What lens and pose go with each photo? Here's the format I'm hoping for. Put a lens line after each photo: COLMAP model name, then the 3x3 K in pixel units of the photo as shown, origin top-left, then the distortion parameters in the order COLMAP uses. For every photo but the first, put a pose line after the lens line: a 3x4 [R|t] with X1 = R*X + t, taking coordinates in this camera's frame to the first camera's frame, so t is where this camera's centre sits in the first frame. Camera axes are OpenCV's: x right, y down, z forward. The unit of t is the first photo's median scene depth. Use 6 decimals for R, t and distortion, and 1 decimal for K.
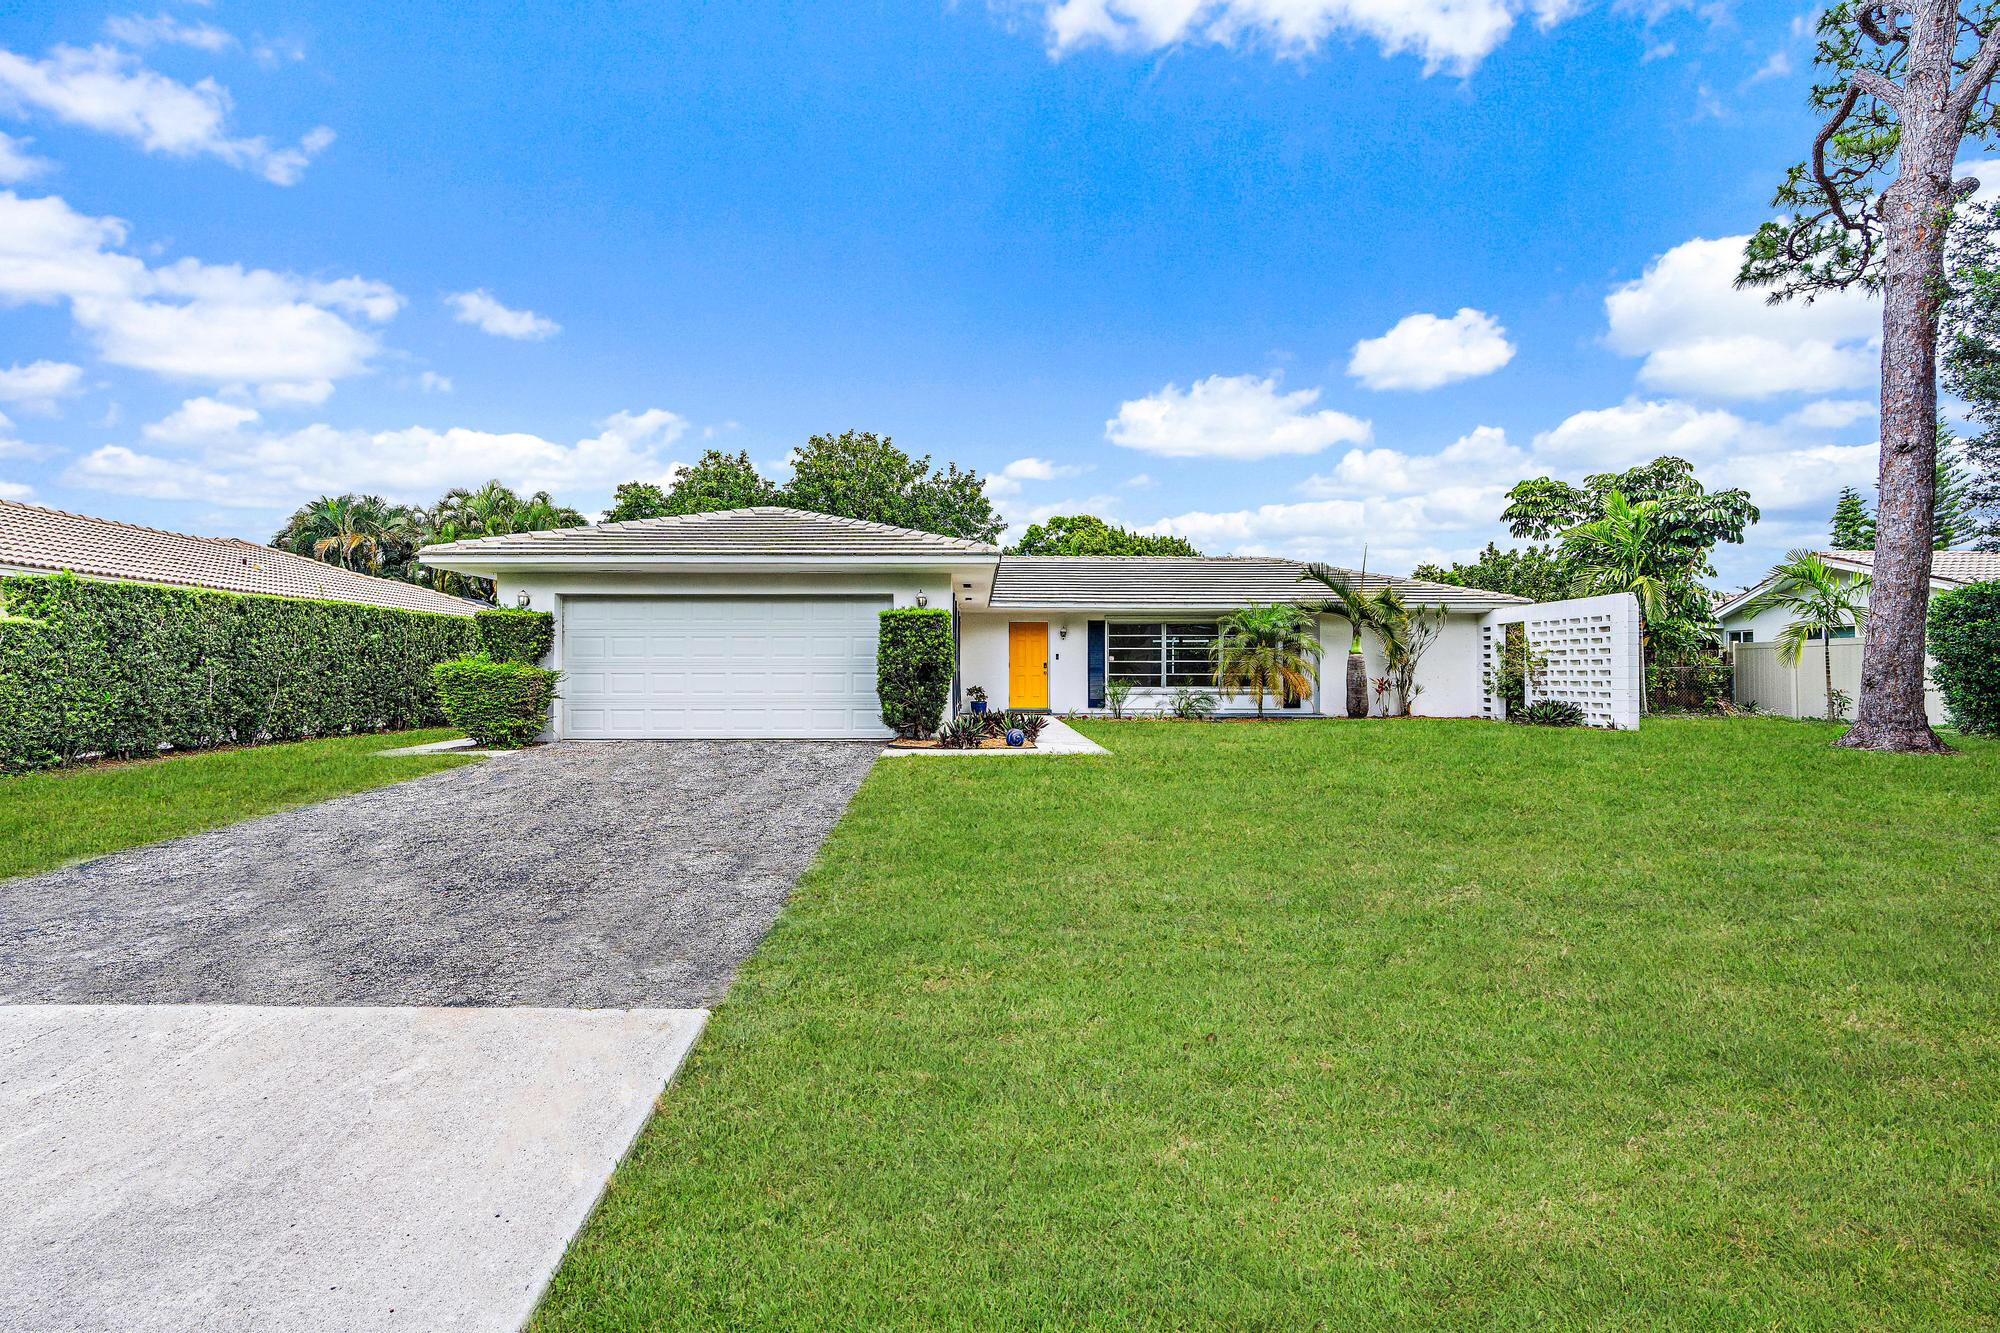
lens RADIAL K [[900.2, 0, 1000.0], [0, 900.2, 666.5], [0, 0, 1]] dist [-0.000731, -0.000005]
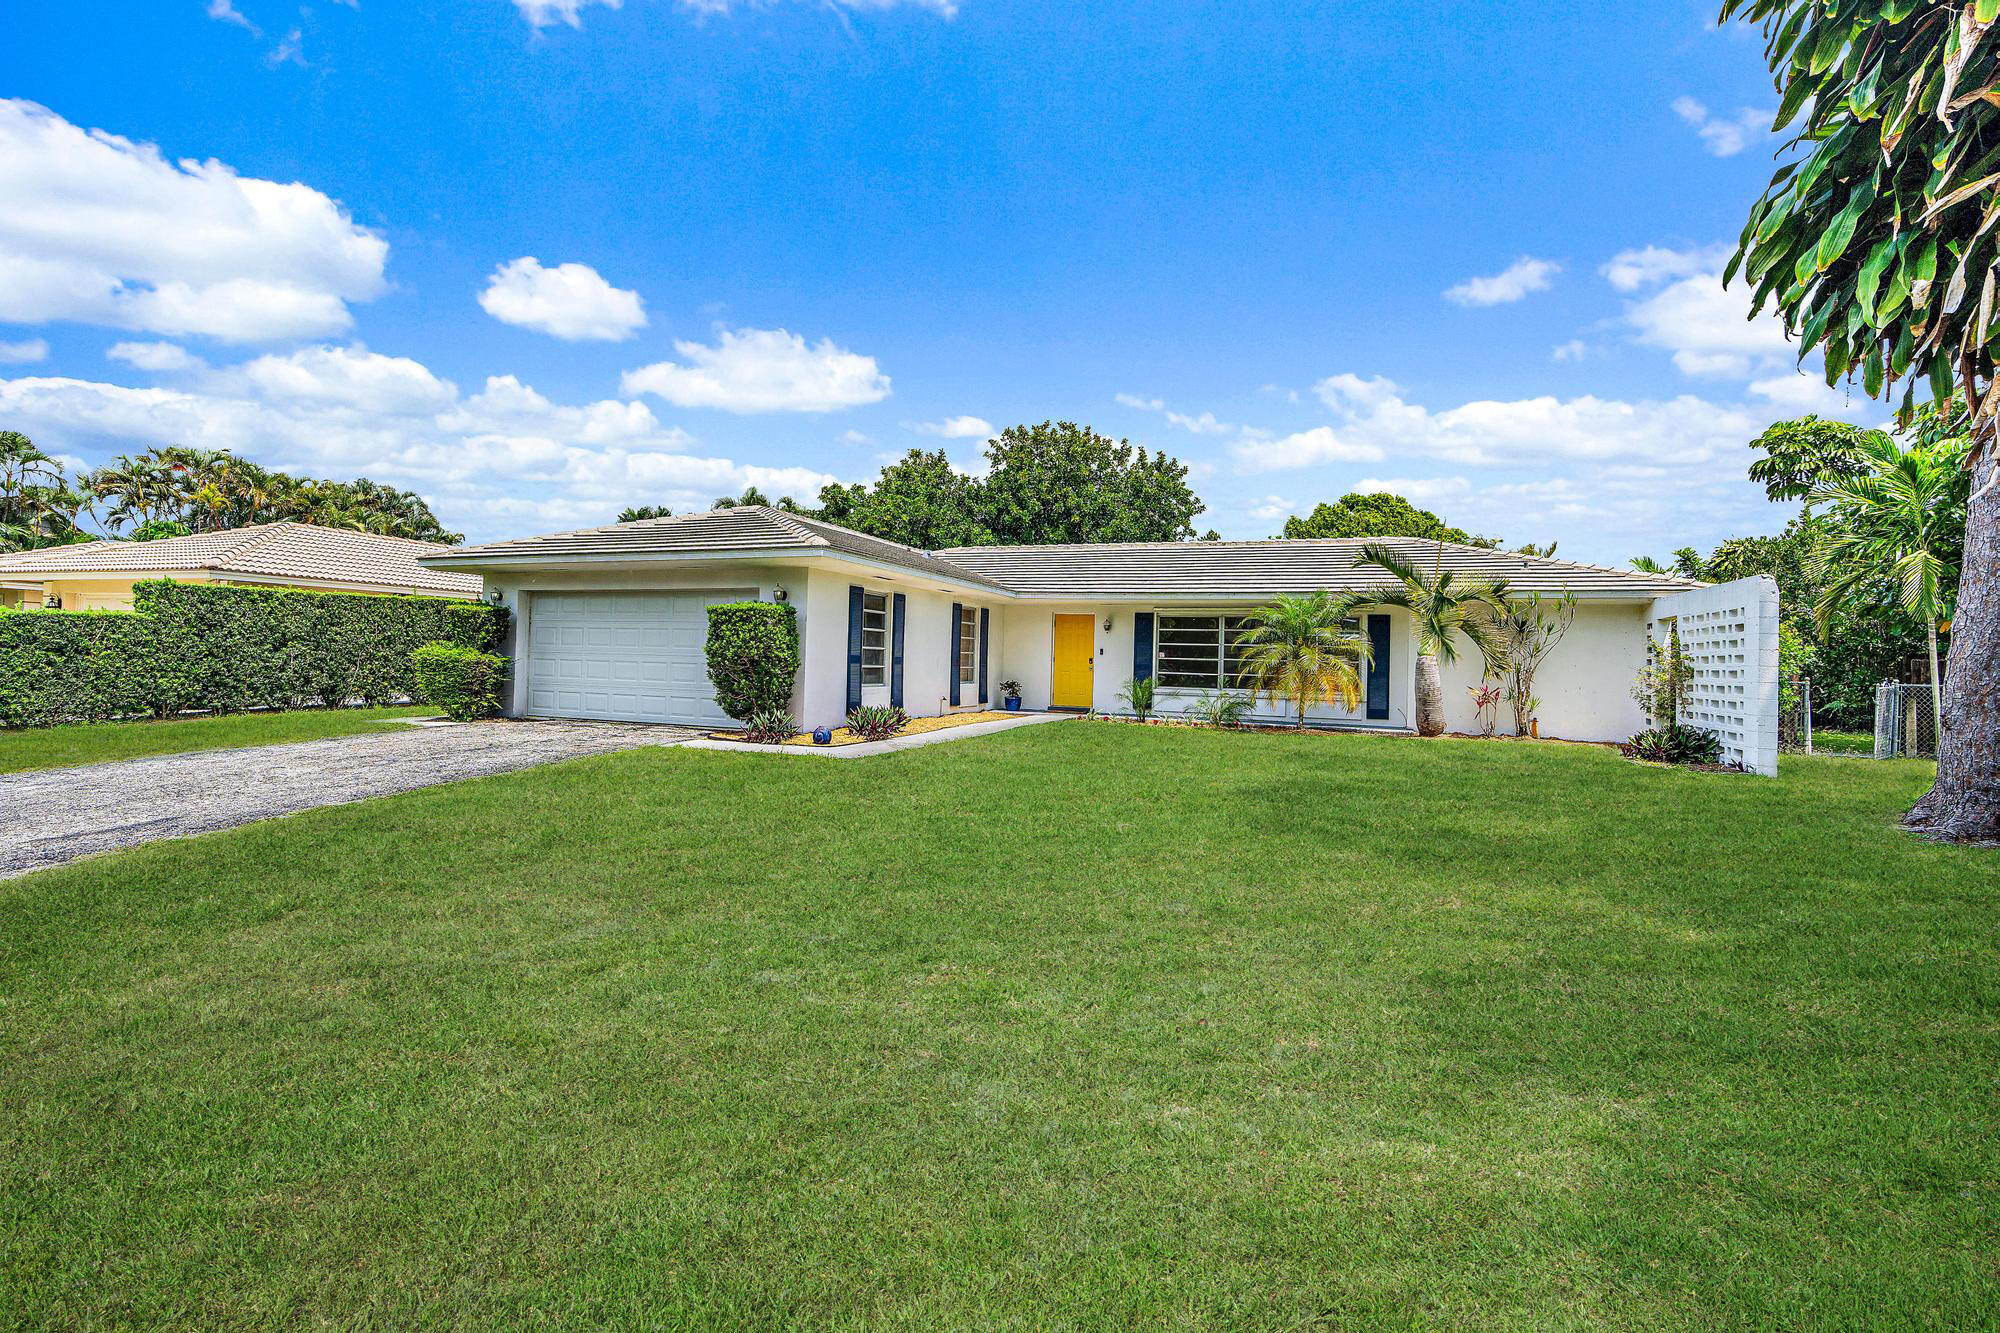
lens RADIAL K [[914.2, 0, 1008.1], [0, 914.2, 634.0], [0, 0, 1]] dist [-0.001242, -0.000144]
pose [[0.922059, 0.011726, -0.386872, 0.339362], [-0.020919, 0.999590, -0.019562, -0.008829], [0.386484, 0.026130, 0.921926, 0.095226]]
